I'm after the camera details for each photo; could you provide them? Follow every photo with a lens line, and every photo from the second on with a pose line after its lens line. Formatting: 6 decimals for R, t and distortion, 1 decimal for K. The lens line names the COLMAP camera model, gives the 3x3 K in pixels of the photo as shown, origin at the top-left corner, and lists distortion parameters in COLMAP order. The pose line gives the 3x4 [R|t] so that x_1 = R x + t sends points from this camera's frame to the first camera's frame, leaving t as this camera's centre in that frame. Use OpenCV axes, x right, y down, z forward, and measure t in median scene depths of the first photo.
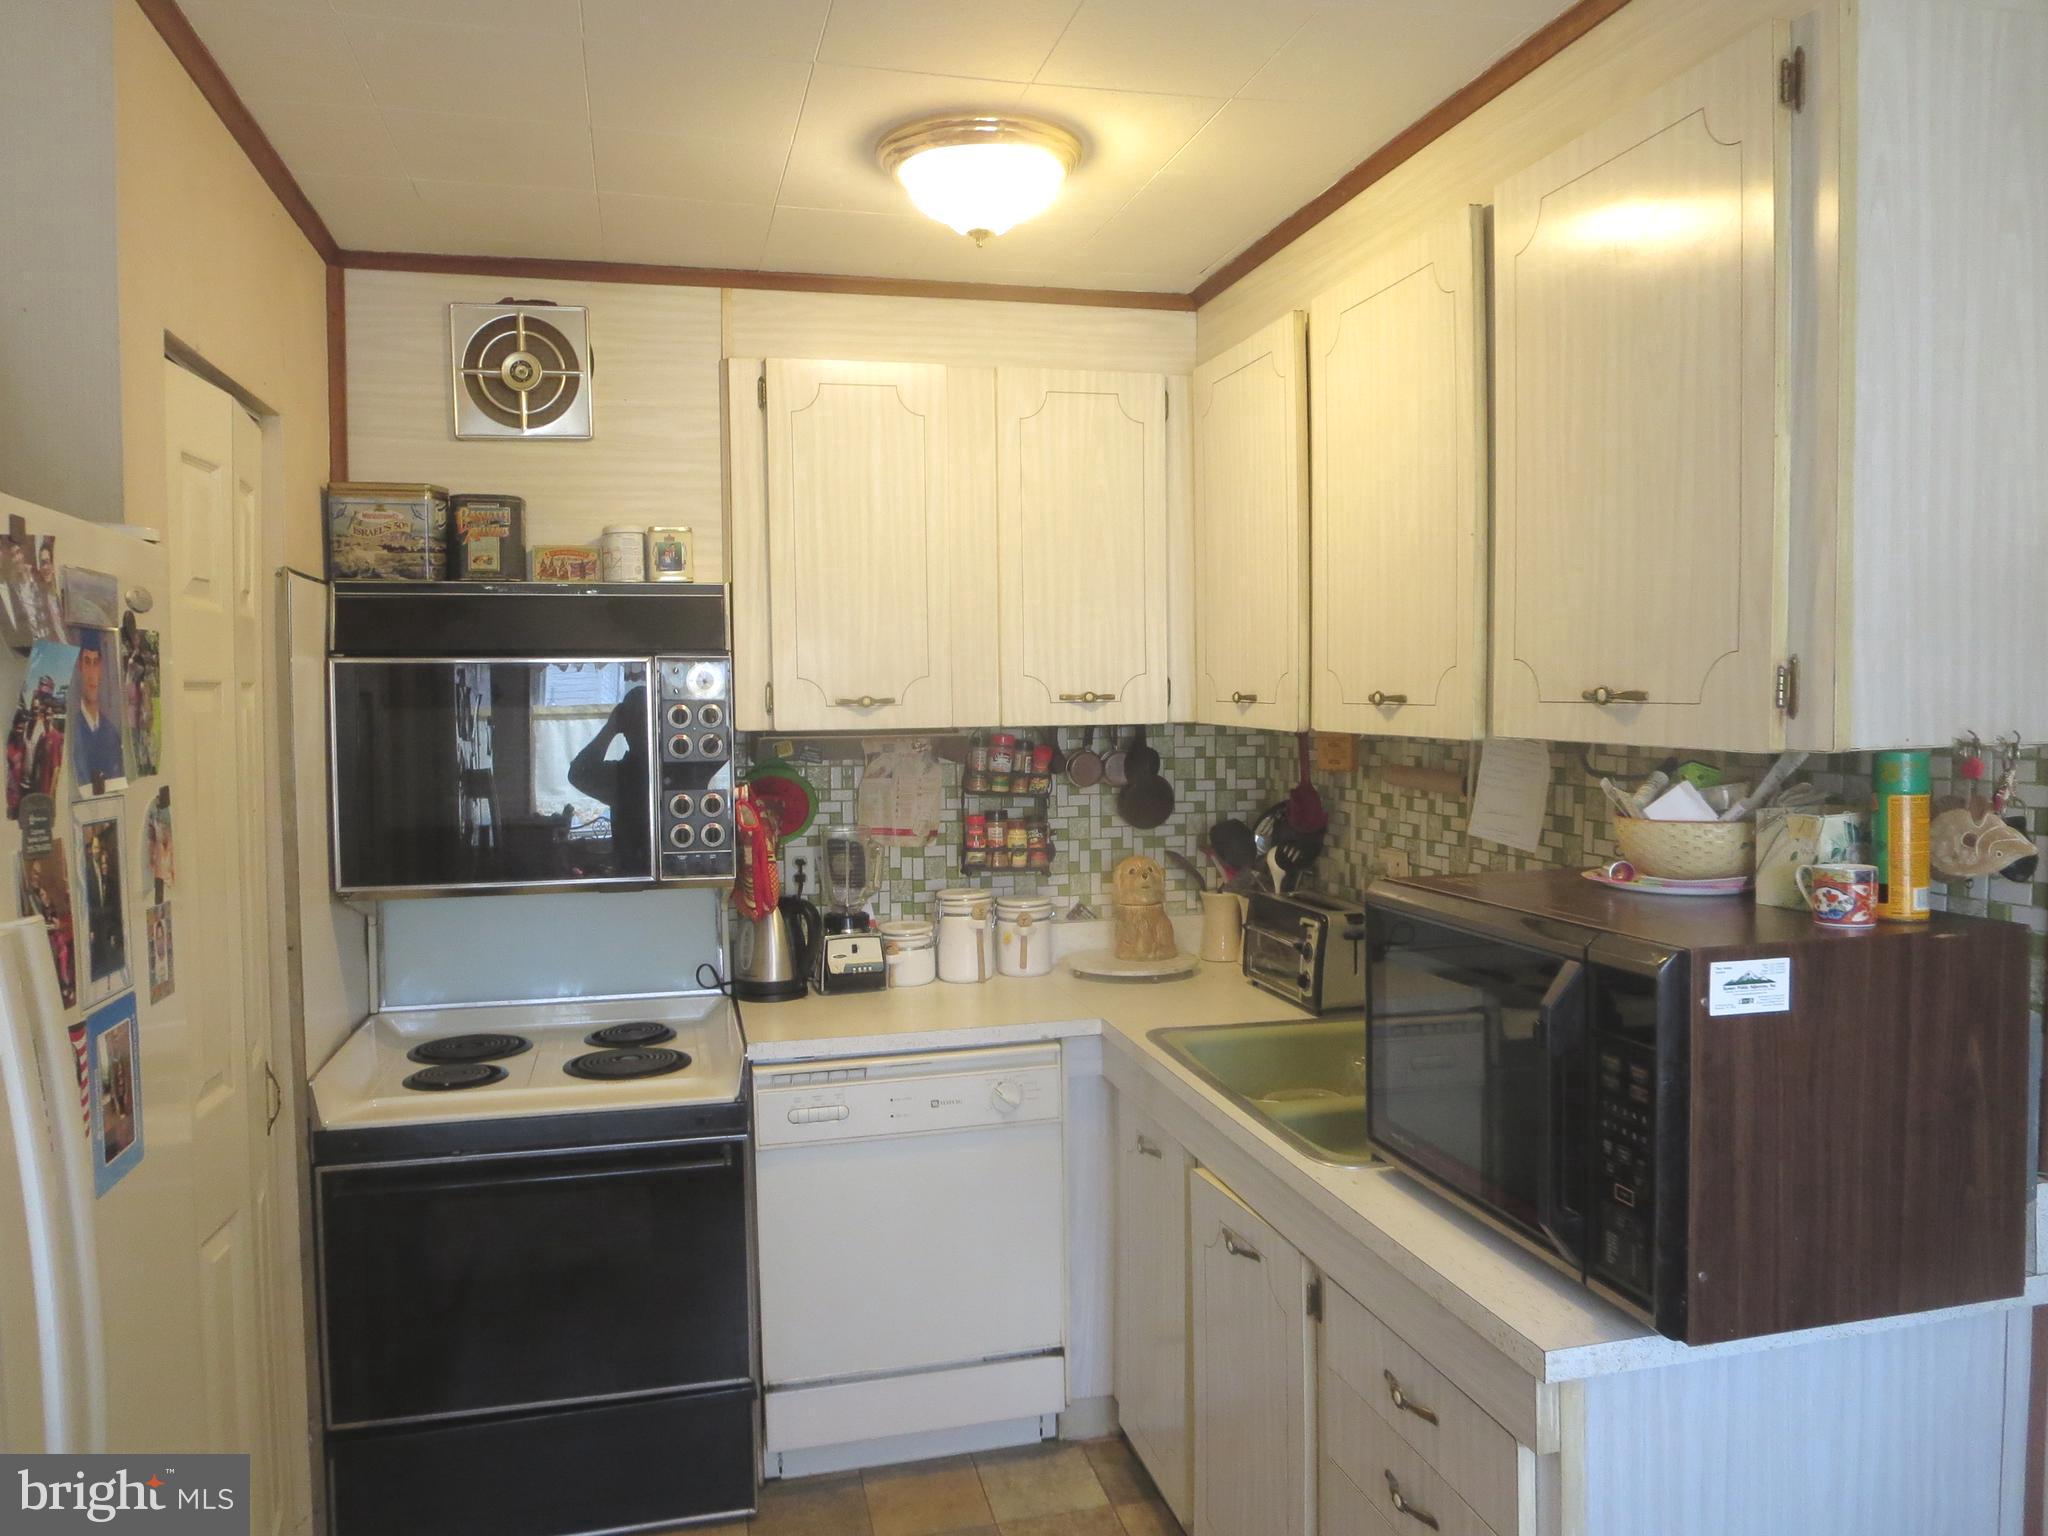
lens RADIAL K [[1444.1, 0, 1016.3], [0, 1444.1, 779.1], [0, 0, 1]] dist [-0.019686, -0.001337]
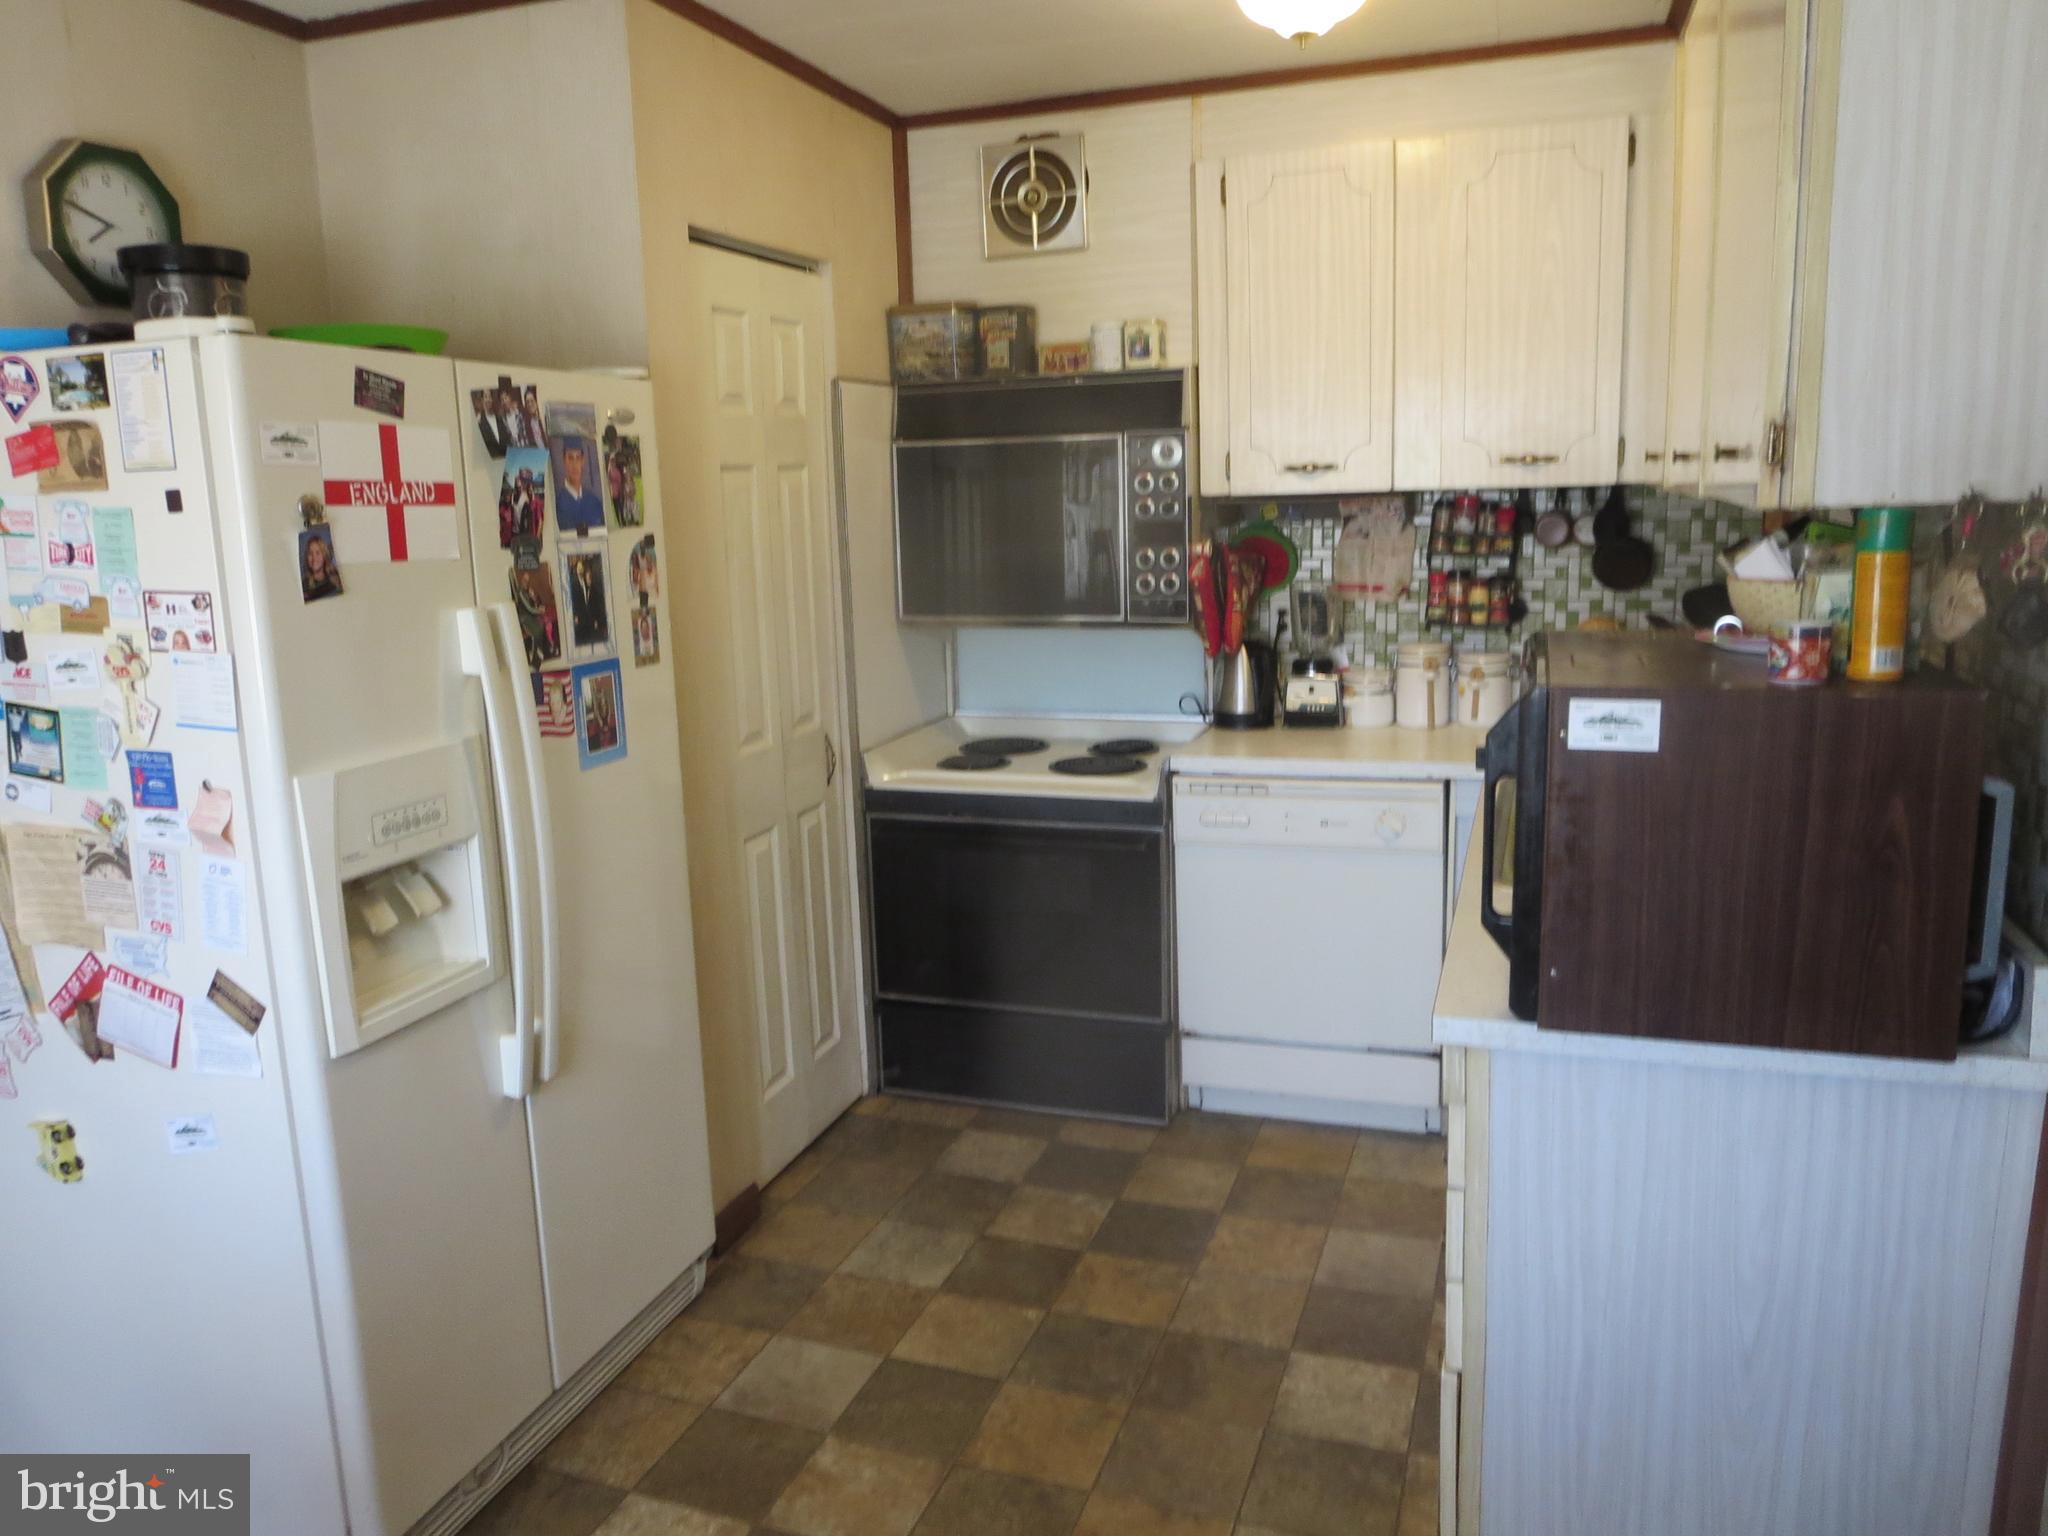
lens RADIAL K [[1444.1, 0, 1029.4], [0, 1444.1, 766.9], [0, 0, 1]] dist [-0.019686, -0.001337]
pose [[0.842047, 0.091221, -0.531635, 0.347985], [-0.009505, 0.987953, 0.154464, 0.005154], [0.539321, -0.125013, 0.832769, -0.078834]]
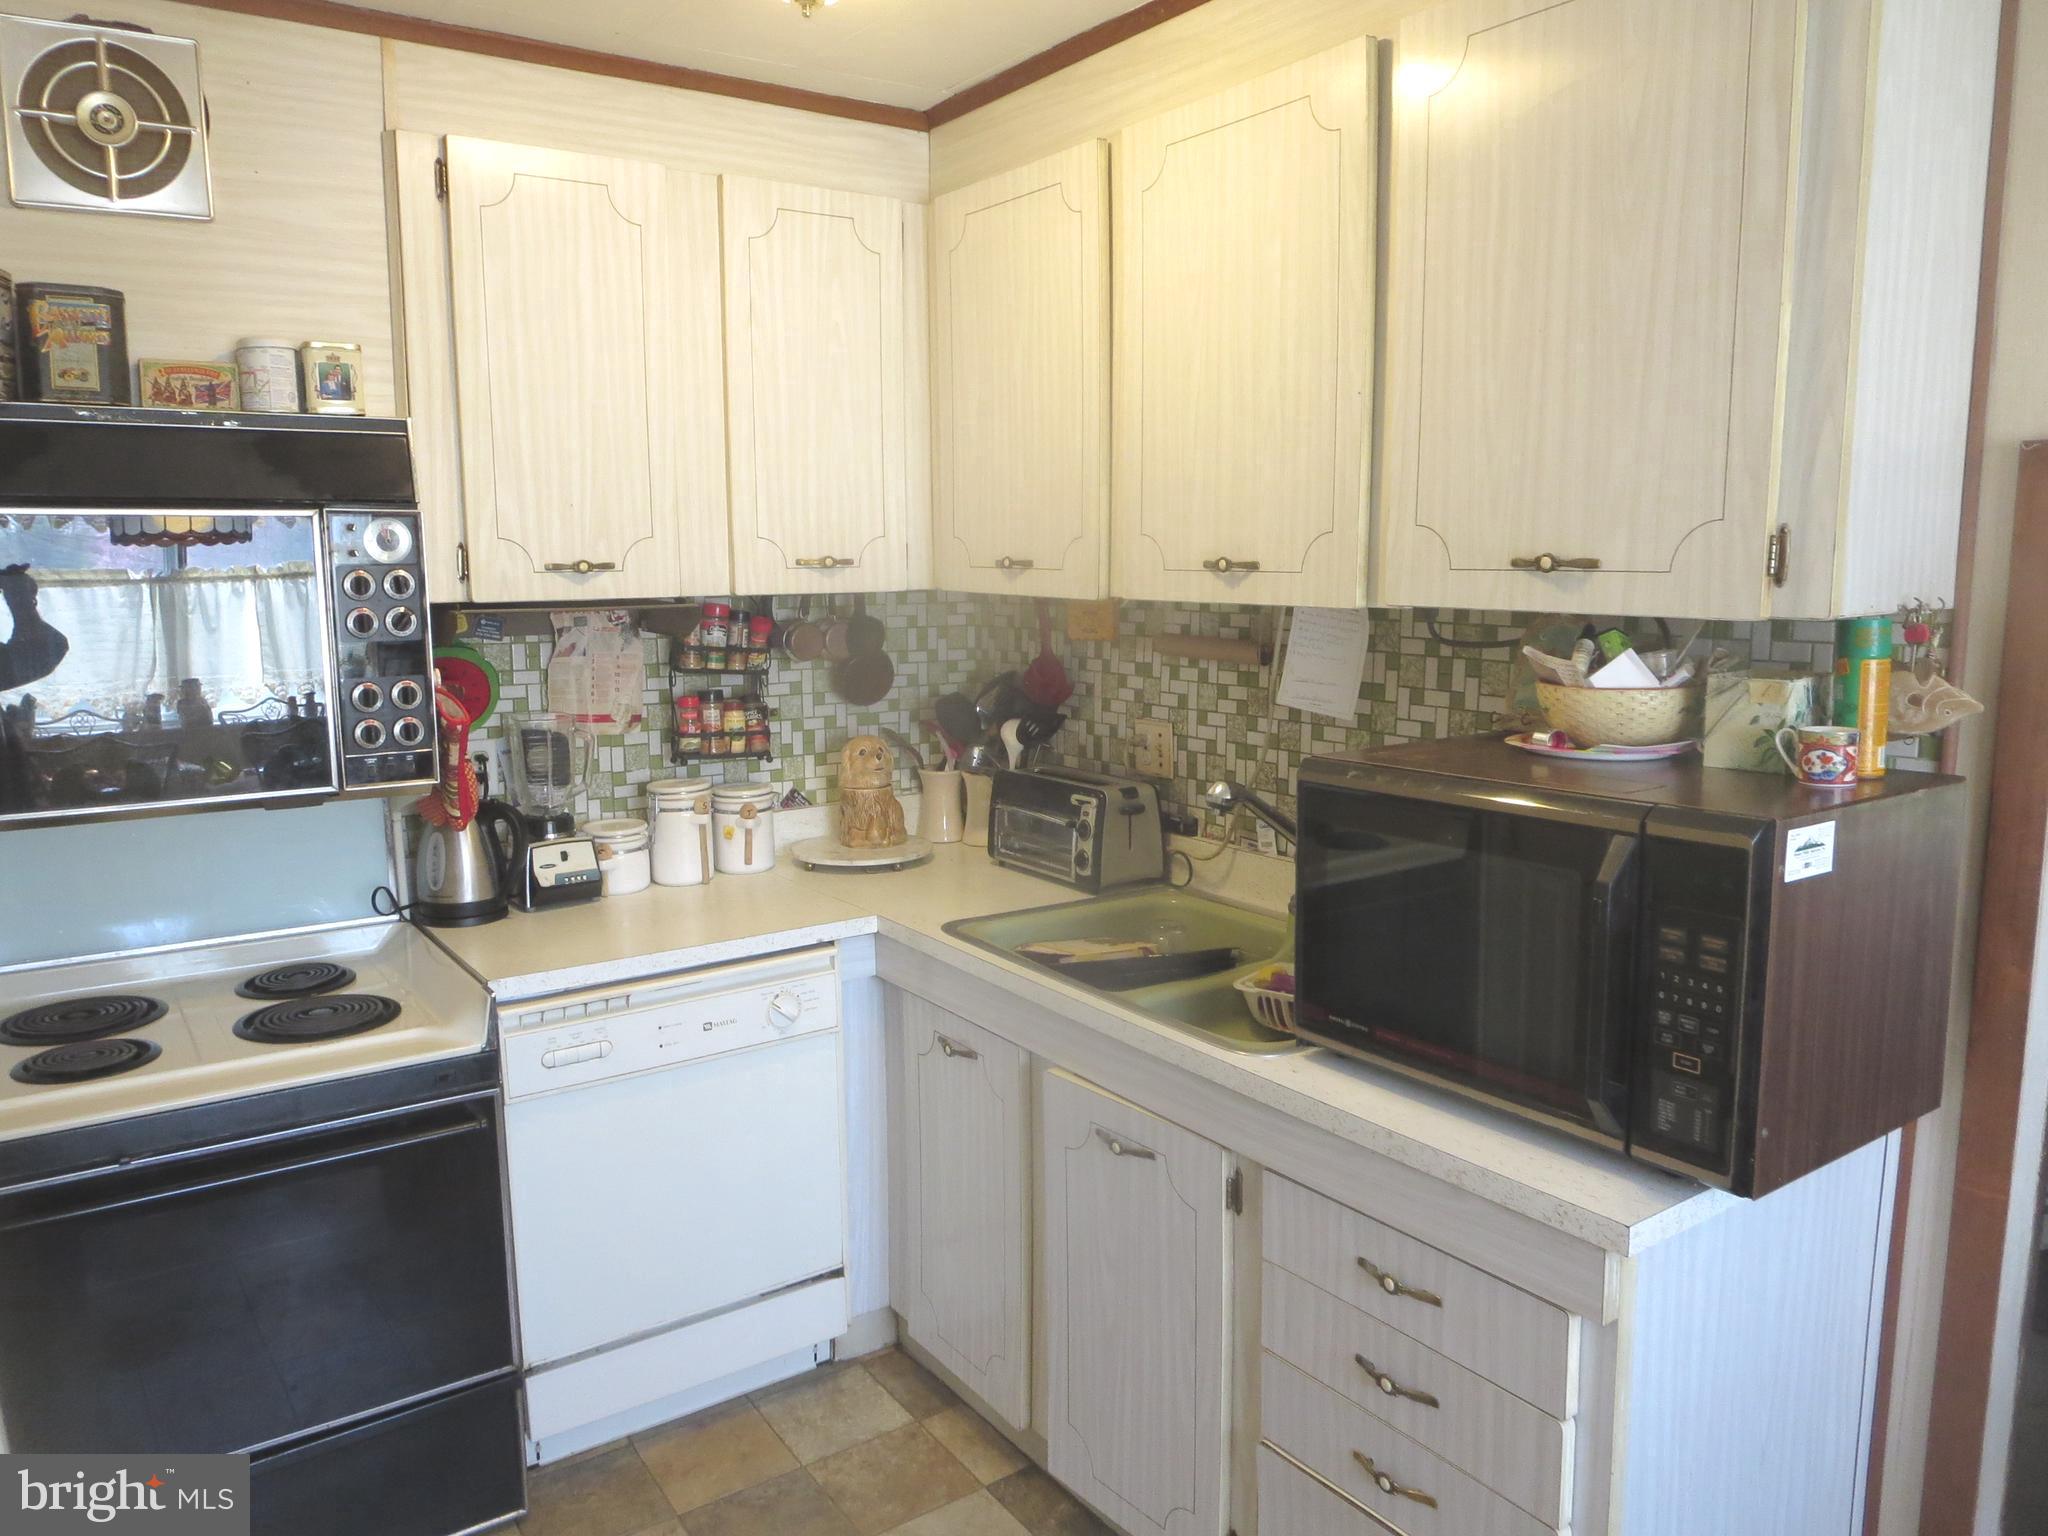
lens RADIAL K [[1444.1, 0, 1011.9], [0, 1444.1, 772.7], [0, 0, 1]] dist [-0.019686, -0.001337]
pose [[0.935548, -0.047356, 0.350010, -0.180913], [0.016426, 0.995732, 0.090817, -0.006382], [-0.352817, -0.079214, 0.932333, 0.121432]]
